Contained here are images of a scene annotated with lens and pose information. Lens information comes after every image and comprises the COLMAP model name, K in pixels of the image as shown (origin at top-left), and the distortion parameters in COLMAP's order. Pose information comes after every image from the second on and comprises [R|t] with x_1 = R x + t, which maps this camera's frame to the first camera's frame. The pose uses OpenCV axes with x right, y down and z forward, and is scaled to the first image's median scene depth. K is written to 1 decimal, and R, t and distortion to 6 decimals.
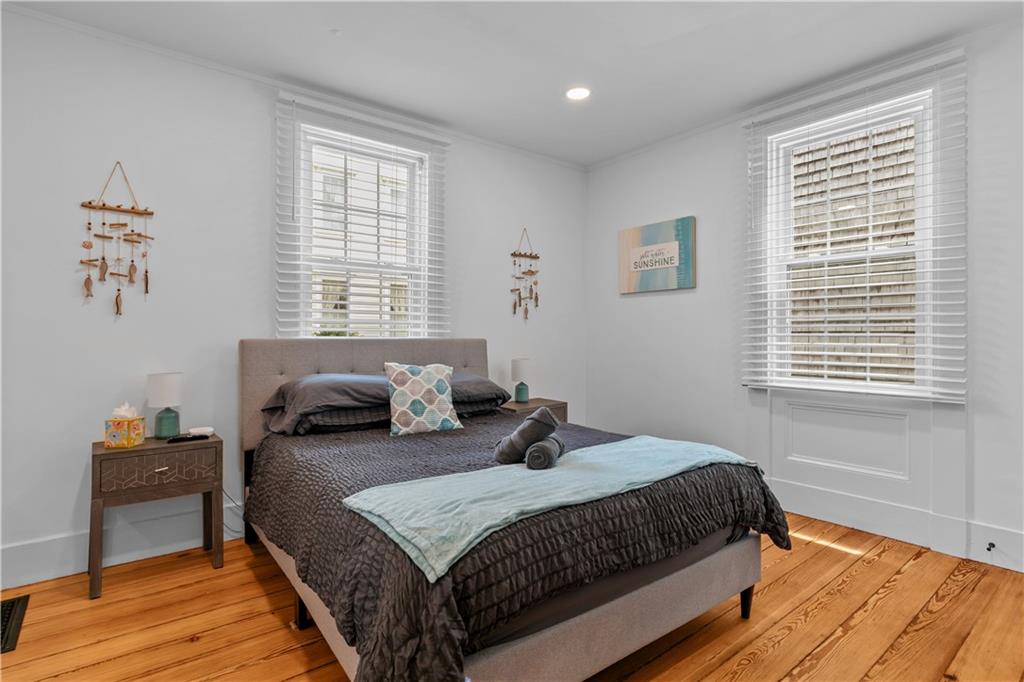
lens RADIAL K [[524.7, 0, 519.7], [0, 524.7, 333.4], [0, 0, 1]] dist [-0.000338, 0.000263]
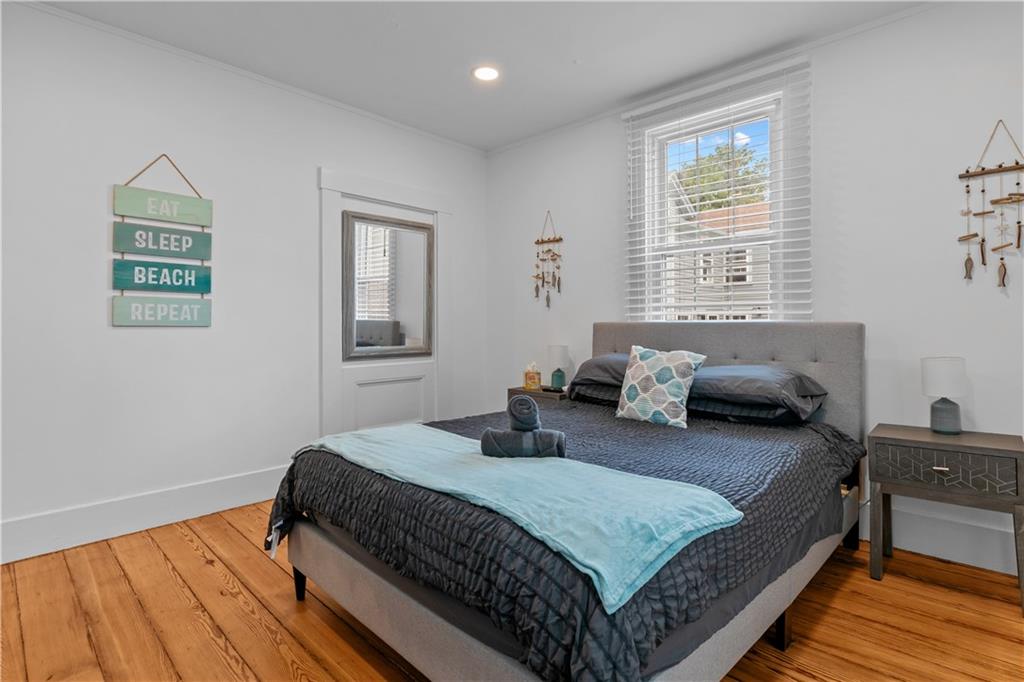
lens RADIAL K [[501.2, 0, 513.4], [0, 501.2, 321.3], [0, 0, 1]] dist [-0.002905, -0.000485]
pose [[0.139380, -0.002857, -0.990235, 0.724406], [0.008938, 0.999959, -0.001627, 0.008399], [0.990199, -0.008624, 0.139400, 0.682127]]
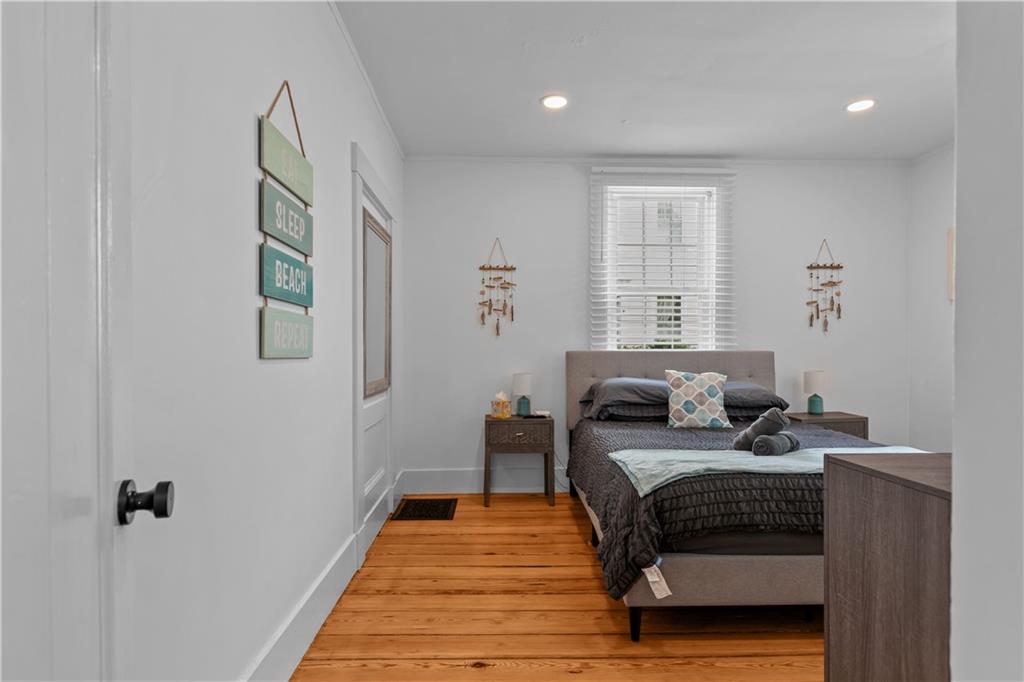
lens RADIAL K [[547.6, 0, 509.1], [0, 547.6, 352.0], [0, 0, 1]] dist [-0.000637, -0.000209]
pose [[0.799291, 0.002750, -0.600938, 0.248950], [0.004664, 0.999931, 0.010780, -0.003634], [0.600926, -0.011419, 0.799223, -0.292723]]
